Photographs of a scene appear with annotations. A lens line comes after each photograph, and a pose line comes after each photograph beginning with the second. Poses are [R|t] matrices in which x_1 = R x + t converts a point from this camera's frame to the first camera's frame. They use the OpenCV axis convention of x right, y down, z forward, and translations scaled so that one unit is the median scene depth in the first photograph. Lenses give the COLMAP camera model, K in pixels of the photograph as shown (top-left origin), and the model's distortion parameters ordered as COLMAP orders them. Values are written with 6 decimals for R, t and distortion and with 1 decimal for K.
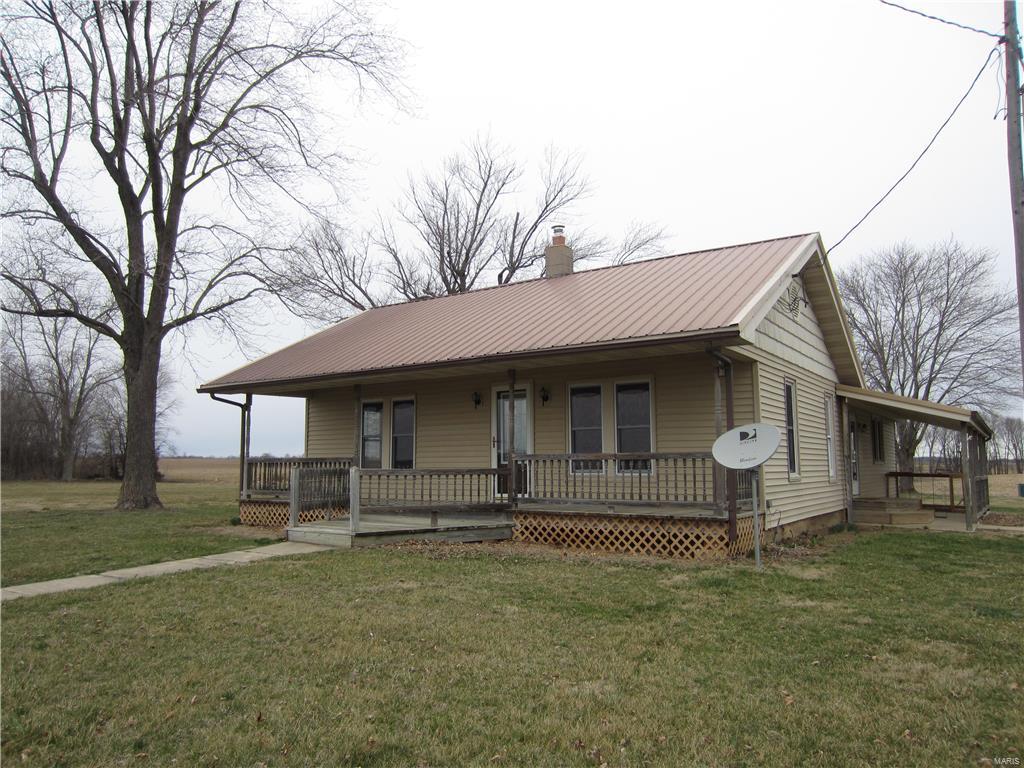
lens RADIAL K [[724.3, 0, 512.0], [0, 724.3, 384.0], [0, 0, 1]] dist [-0.050568, 0.030901]
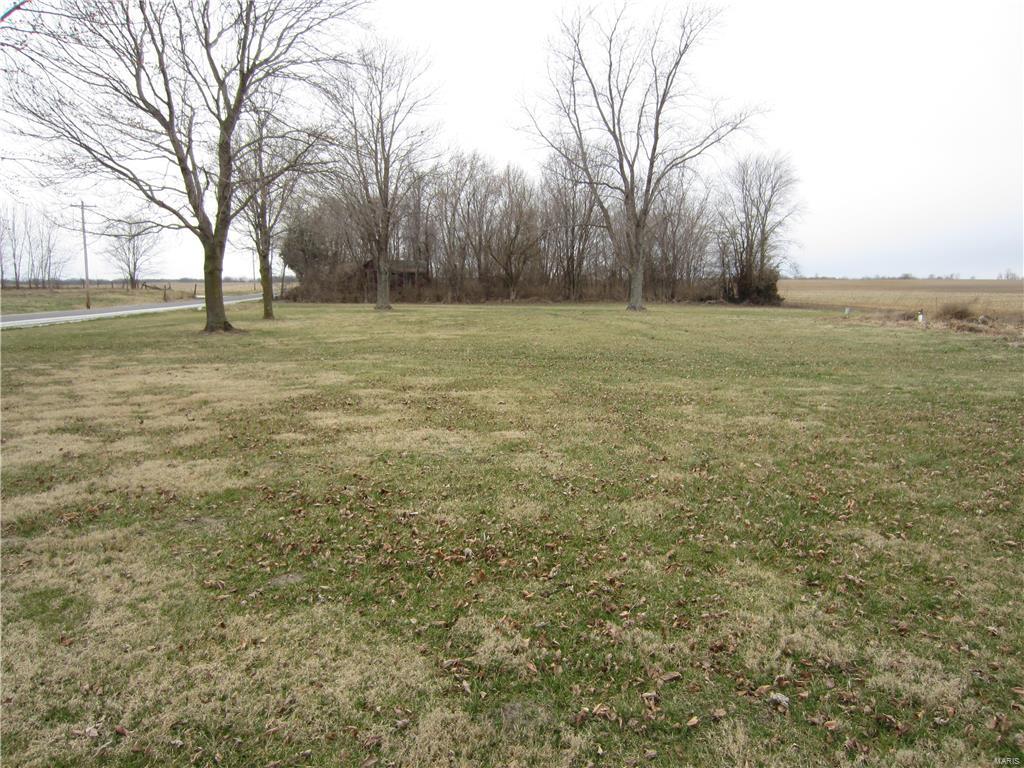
lens RADIAL K [[724.3, 0, 512.0], [0, 724.3, 384.0], [0, 0, 1]] dist [-0.050568, 0.030901]
pose [[0.678648, 0.104134, -0.727044, -0.085357], [0.077178, 0.974306, 0.211590, 0.023760], [0.730397, -0.199707, 0.653175, 0.209951]]
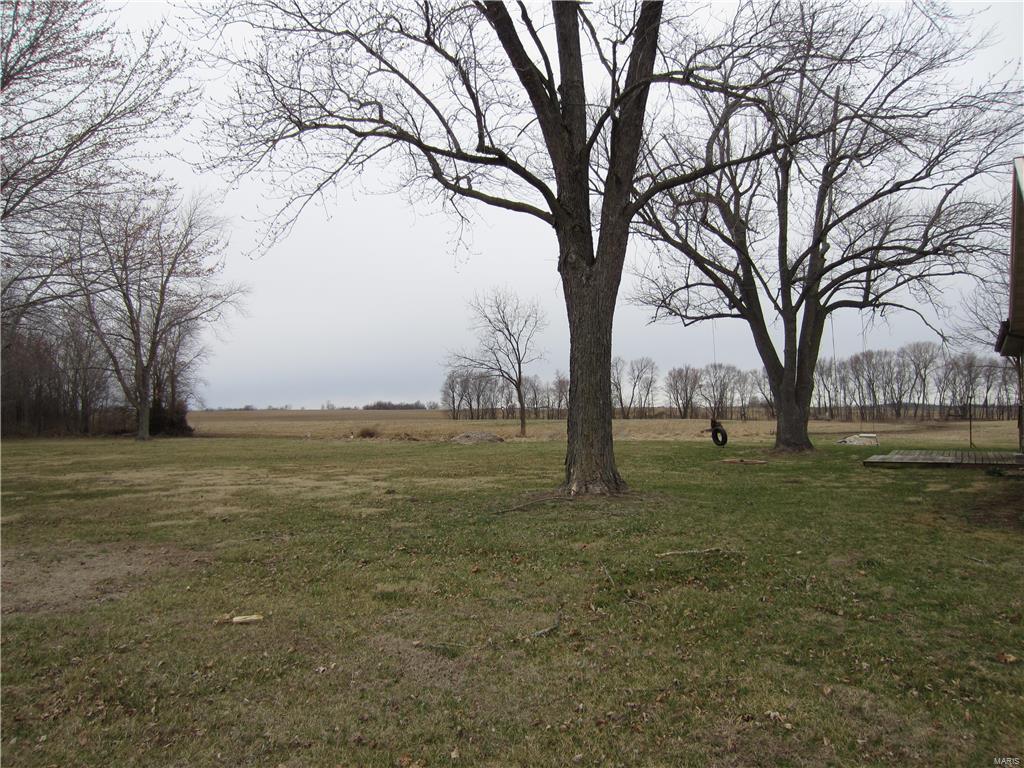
lens RADIAL K [[724.3, 0, 512.0], [0, 724.3, 384.0], [0, 0, 1]] dist [-0.050568, 0.030901]
pose [[0.999462, -0.008040, 0.031804, -0.106552], [0.005822, 0.997584, 0.069230, 0.007140], [-0.032283, -0.069007, 0.997094, 0.069369]]
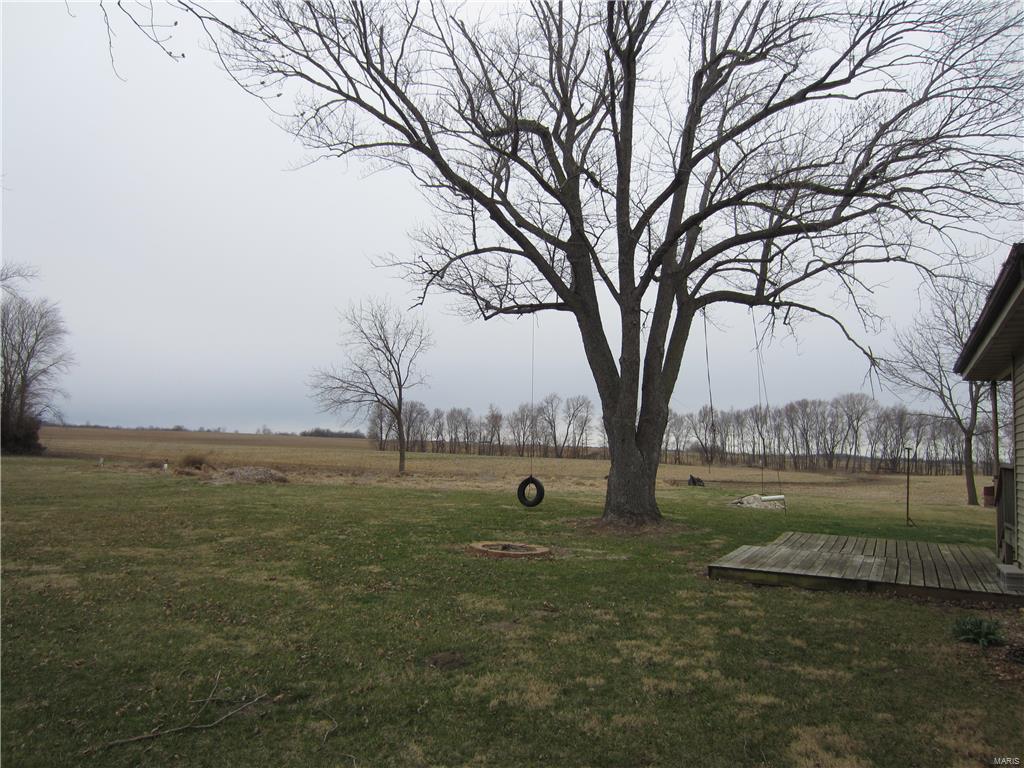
lens RADIAL K [[724.3, 0, 512.0], [0, 724.3, 384.0], [0, 0, 1]] dist [-0.050568, 0.030901]
pose [[0.993548, 0.044932, 0.104128, -0.051566], [-0.047251, 0.998685, 0.019906, 0.015311], [-0.103096, -0.024698, 0.994365, 0.151861]]
